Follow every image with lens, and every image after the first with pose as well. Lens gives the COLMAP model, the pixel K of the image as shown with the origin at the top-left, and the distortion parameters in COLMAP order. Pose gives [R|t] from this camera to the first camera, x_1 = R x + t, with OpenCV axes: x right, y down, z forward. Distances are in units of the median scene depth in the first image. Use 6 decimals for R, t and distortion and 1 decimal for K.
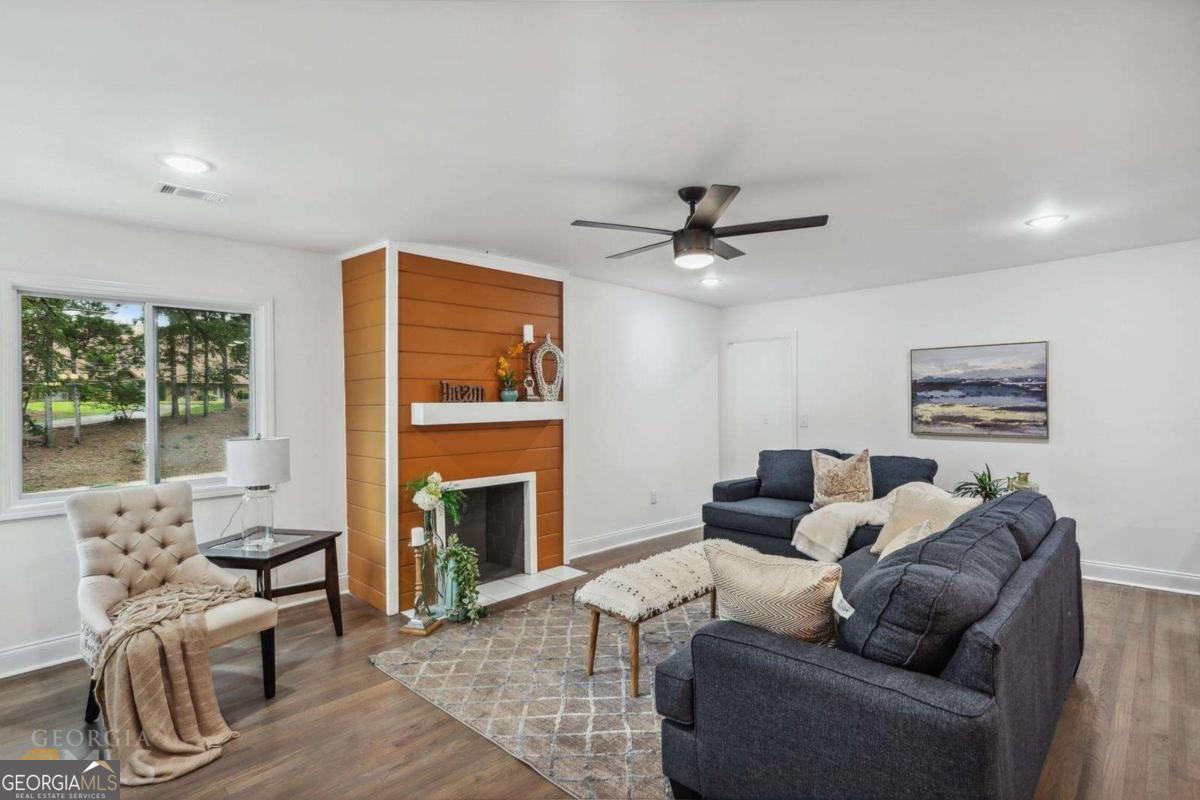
lens RADIAL K [[586.9, 0, 600.0], [0, 586.9, 400.0], [0, 0, 1]] dist [-0.006146, -0.000009]
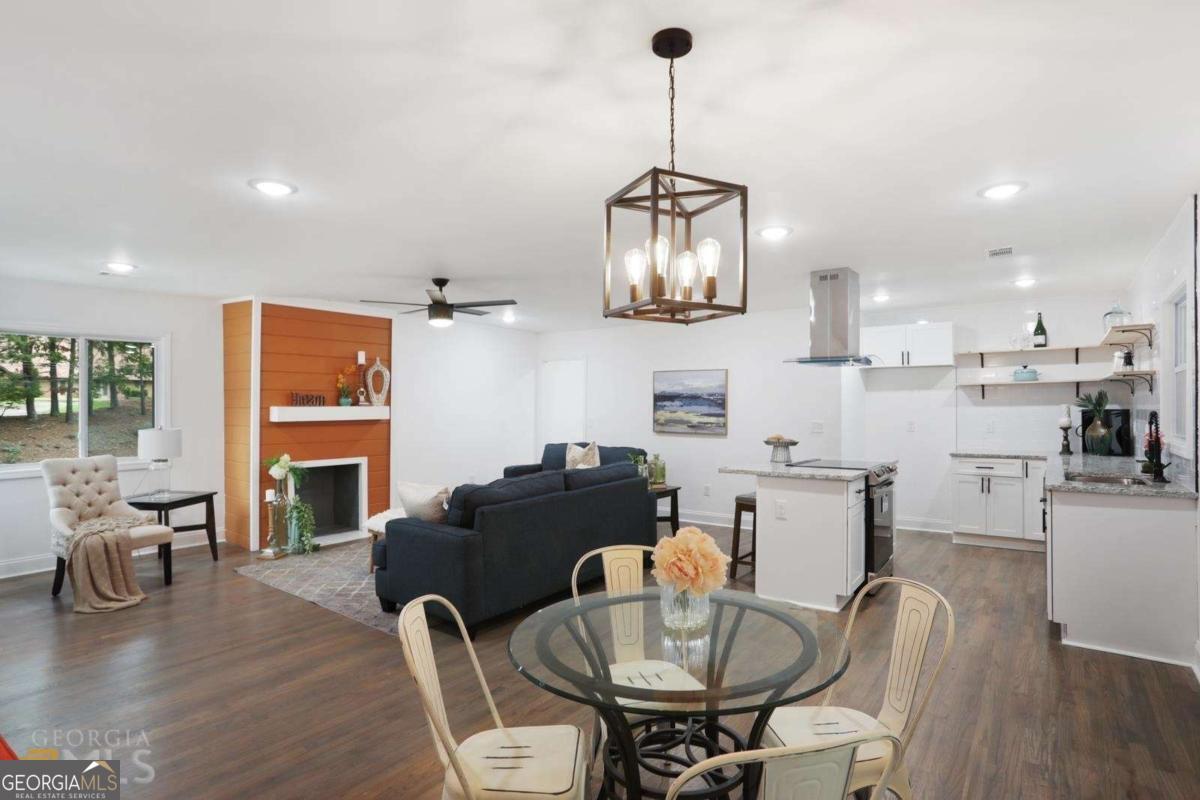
lens RADIAL K [[610.3, 0, 599.2], [0, 610.3, 403.7], [0, 0, 1]] dist [-0.068475, 0.032965]
pose [[0.992334, 0.011803, 0.123021, 0.284851], [-0.012056, 0.999926, 0.001312, -0.012935], [-0.122997, -0.002786, 0.992403, -0.534056]]
